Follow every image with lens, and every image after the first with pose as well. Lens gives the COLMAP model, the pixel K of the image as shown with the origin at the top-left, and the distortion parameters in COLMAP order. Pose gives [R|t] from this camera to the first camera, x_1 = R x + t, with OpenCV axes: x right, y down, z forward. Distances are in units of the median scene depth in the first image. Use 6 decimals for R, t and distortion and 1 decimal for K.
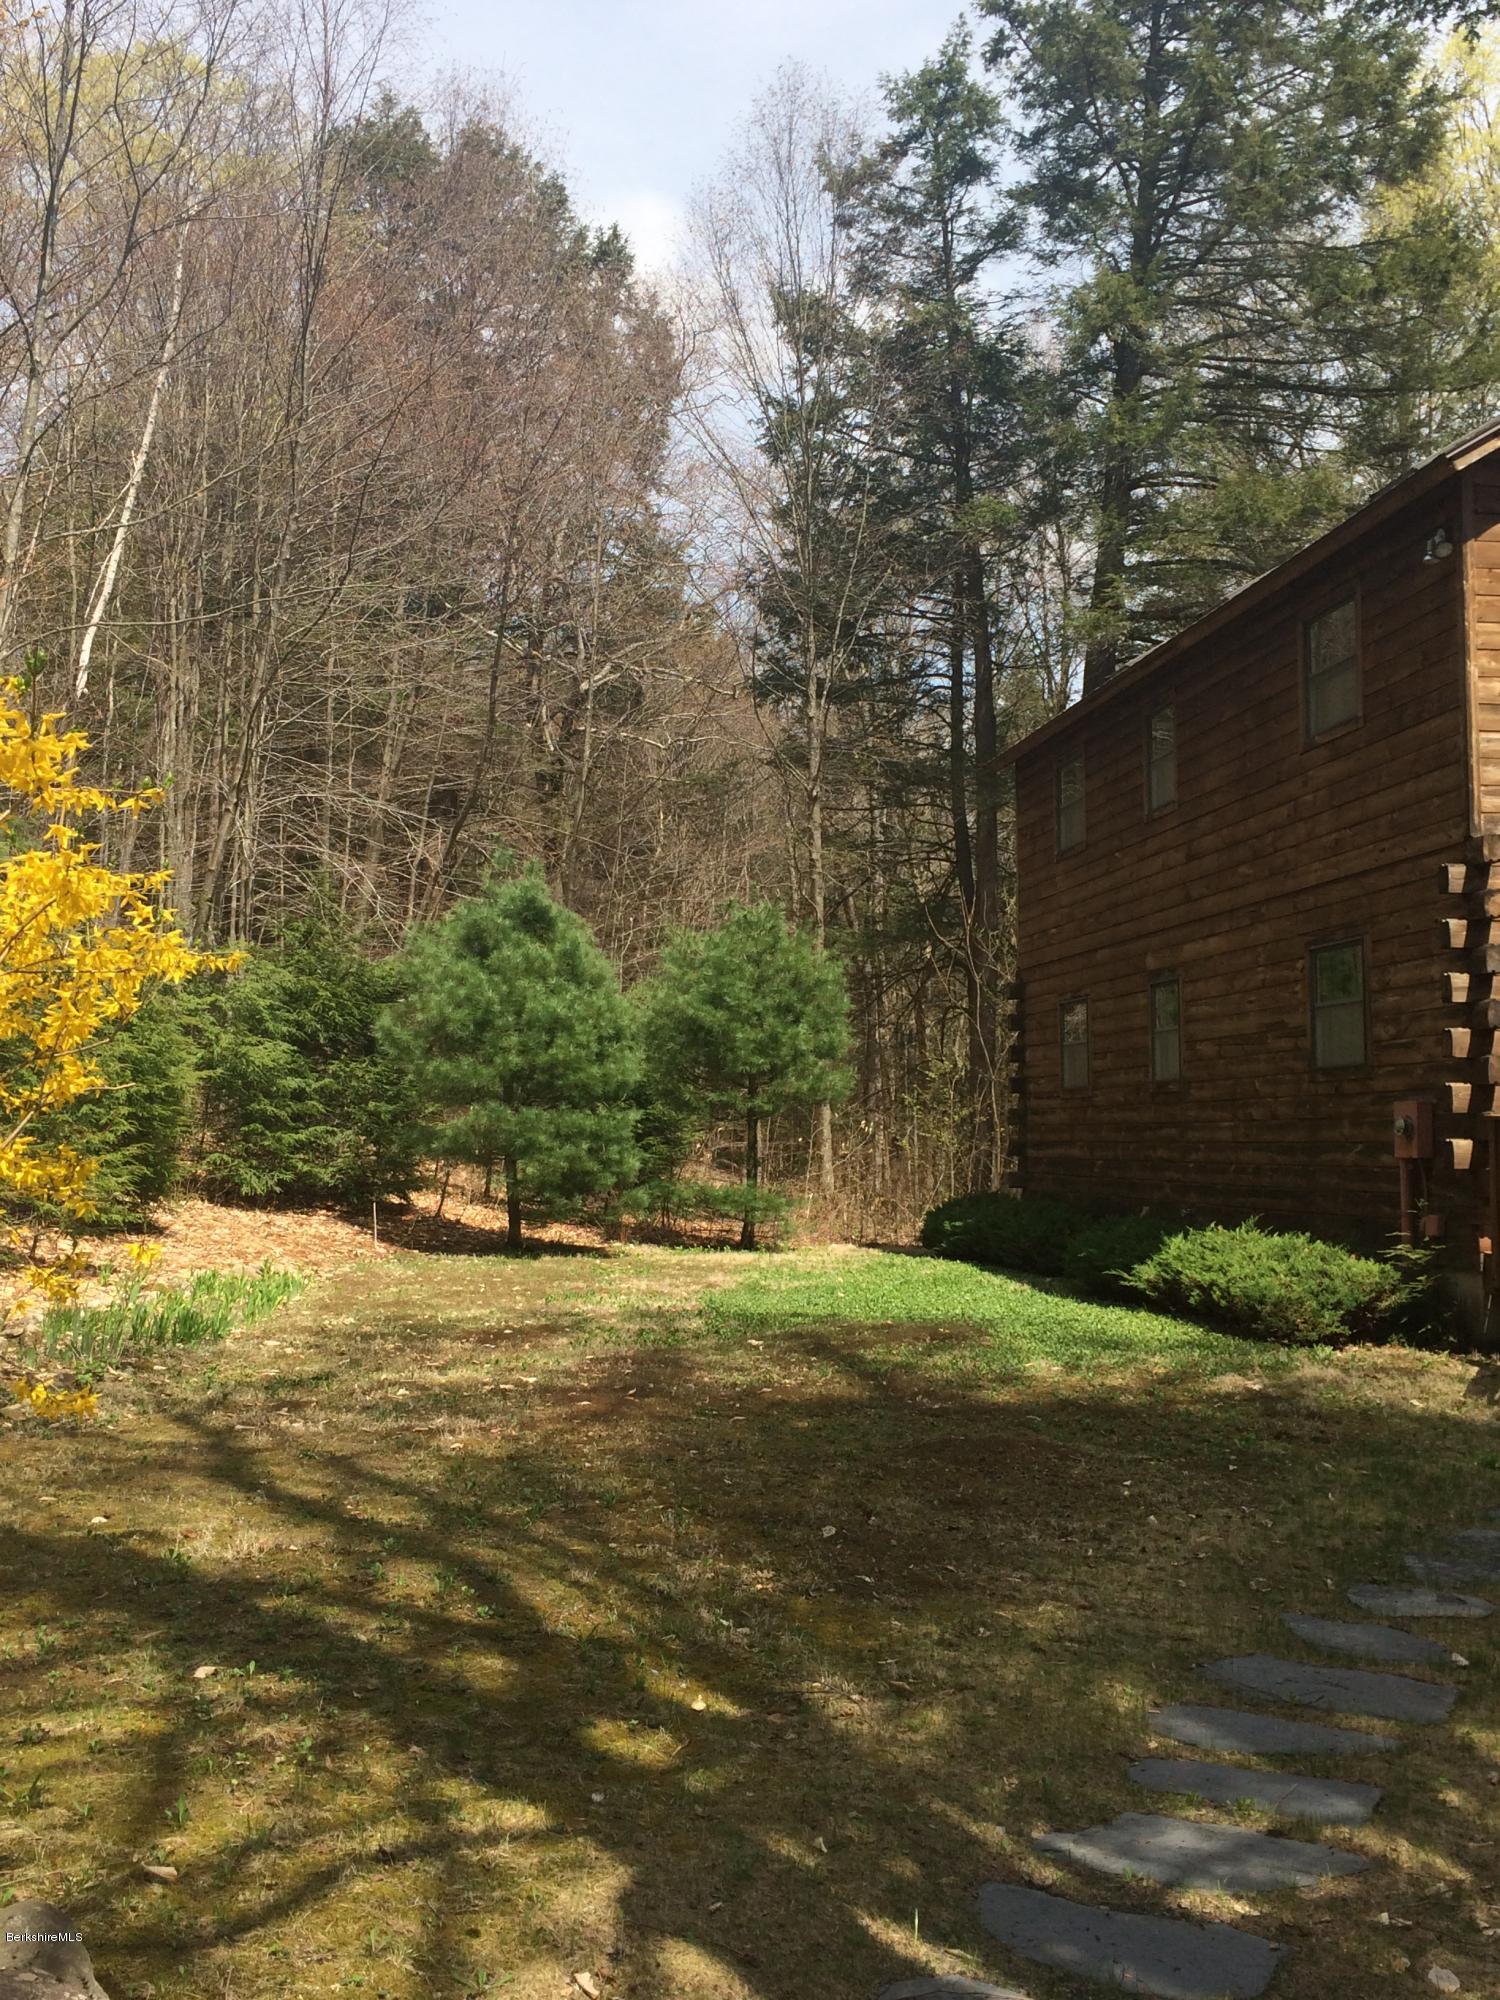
lens RADIAL K [[1982.4, 0, 743.9], [0, 1982.4, 990.7], [0, 0, 1]] dist [0.037365, 0.000000]
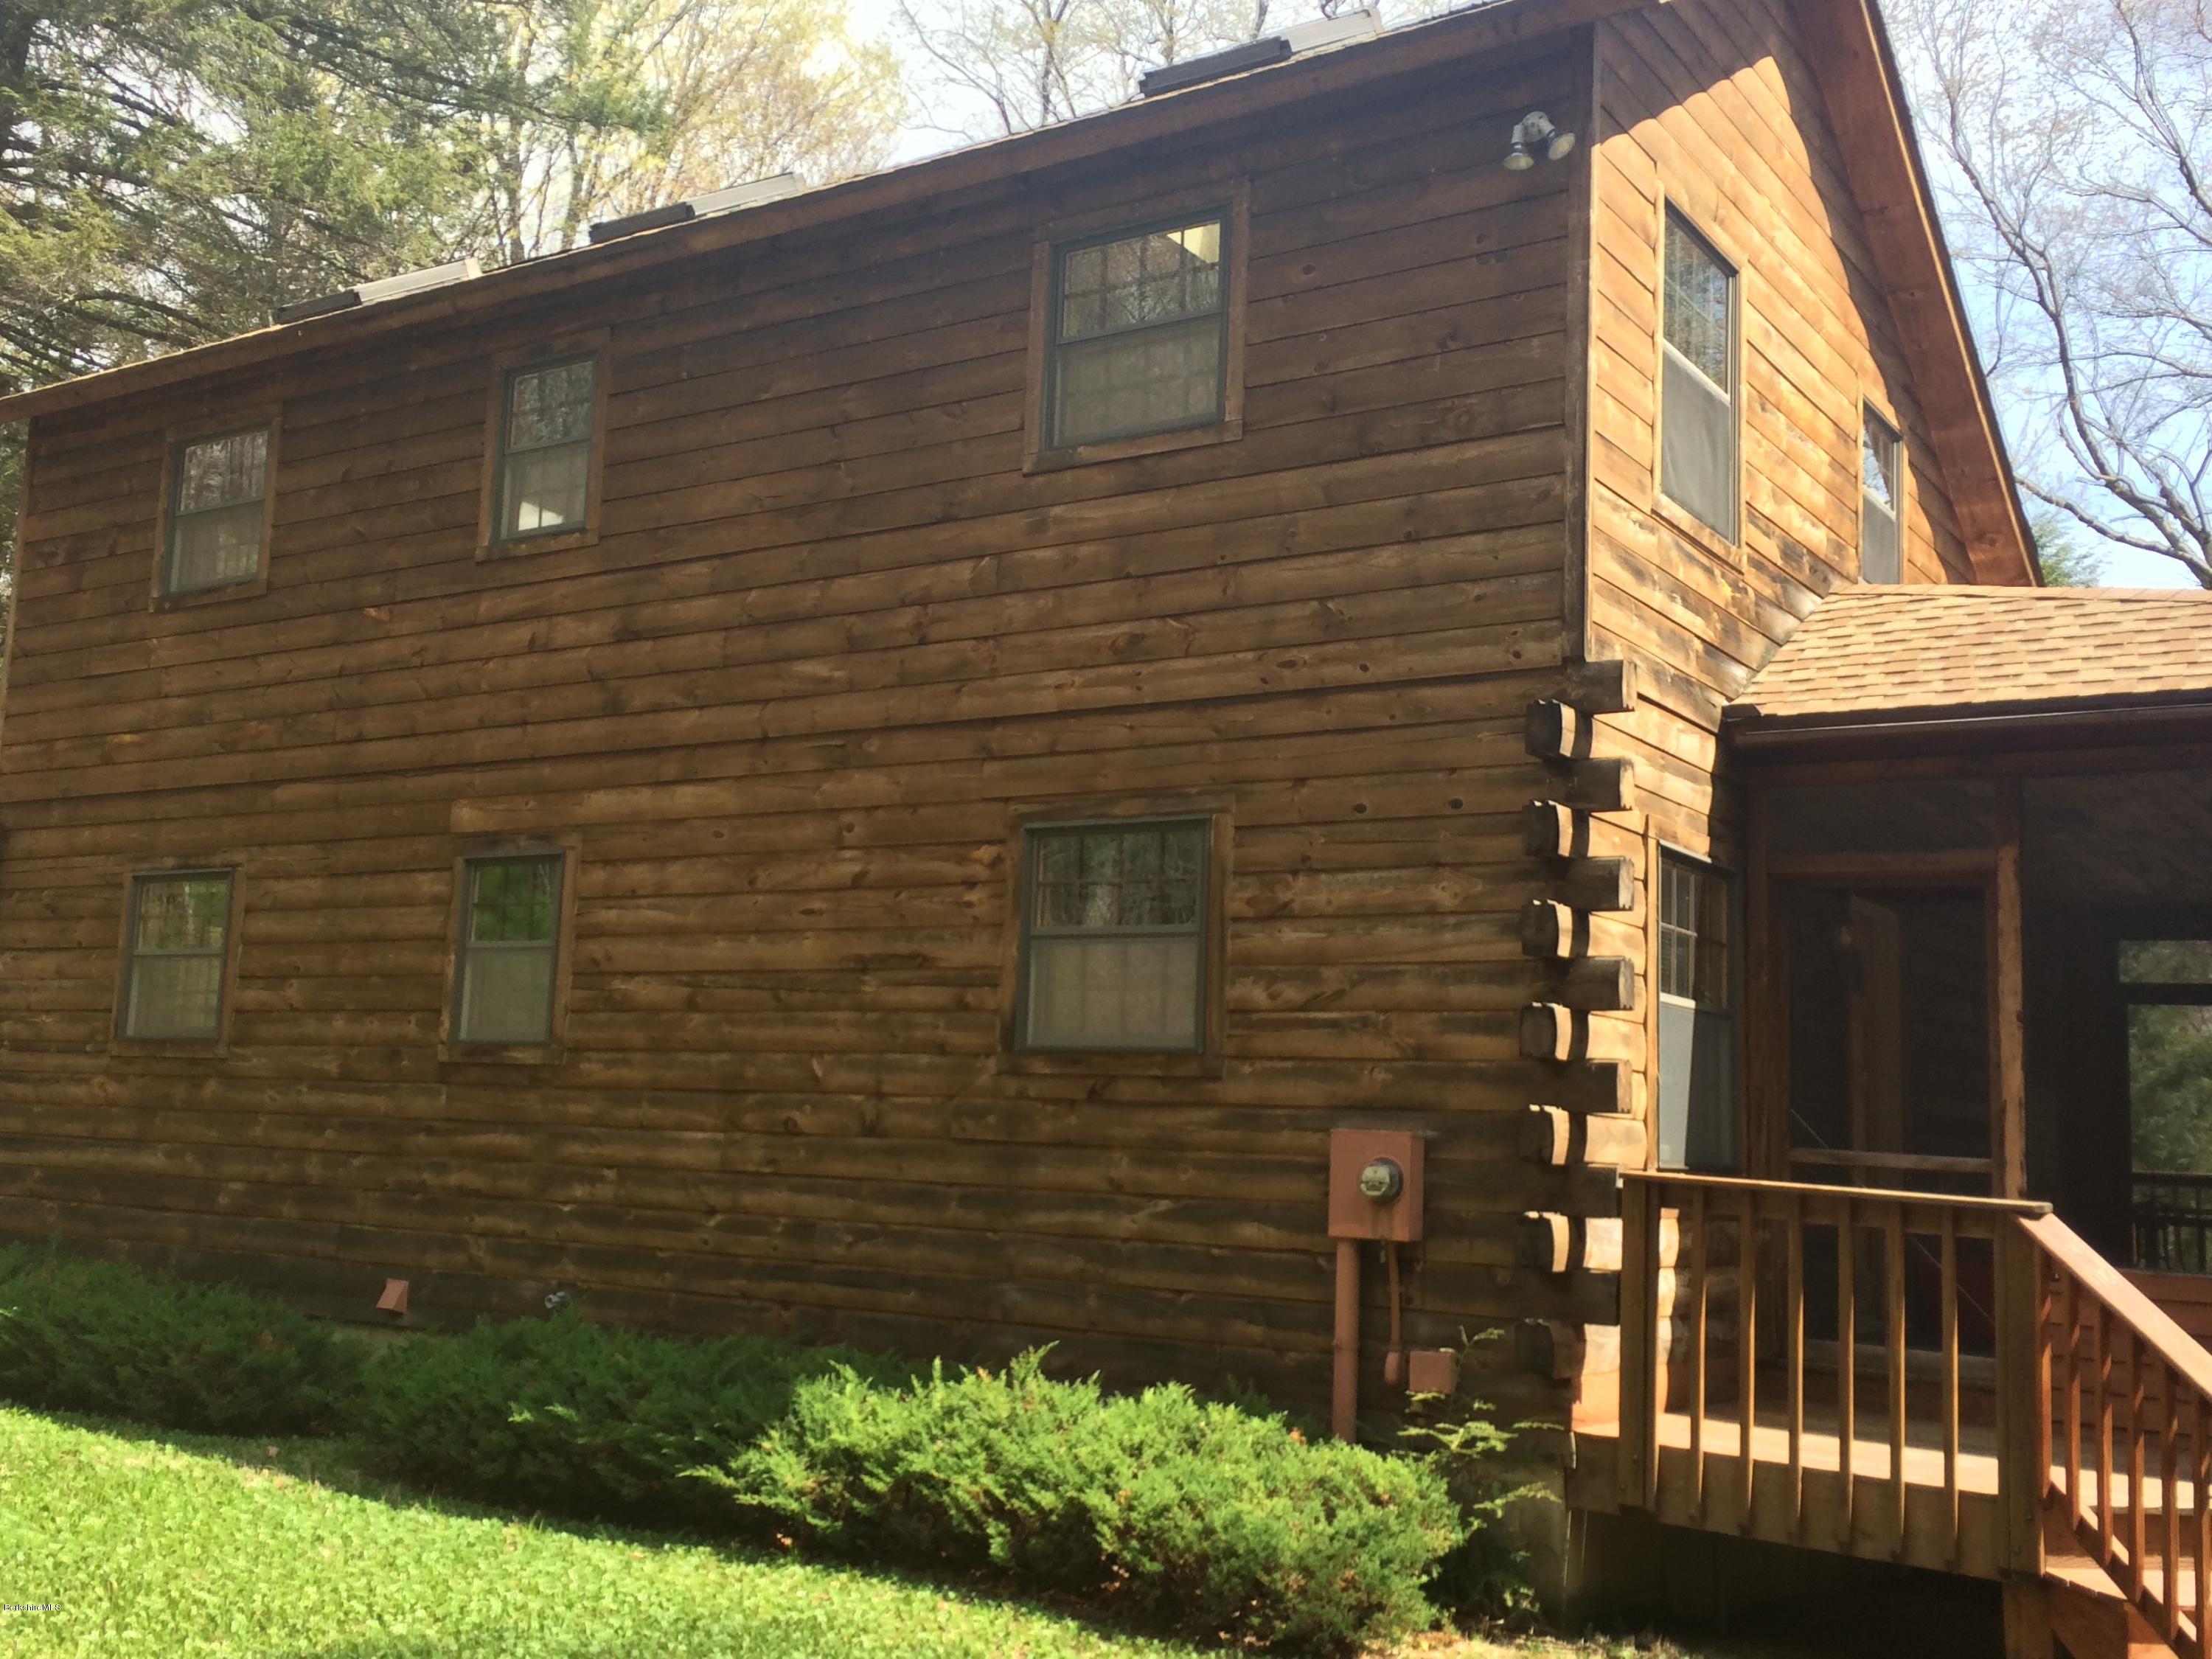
lens RADIAL K [[2192.6, 0, 1108.6], [0, 2192.6, 816.9], [0, 0, 1]] dist [0.037365, 0.000000]
pose [[0.671319, 0.138763, 0.728063, -0.131546], [-0.098736, 0.990306, -0.097703, 0.031480], [-0.734562, -0.006296, 0.678512, 0.559714]]
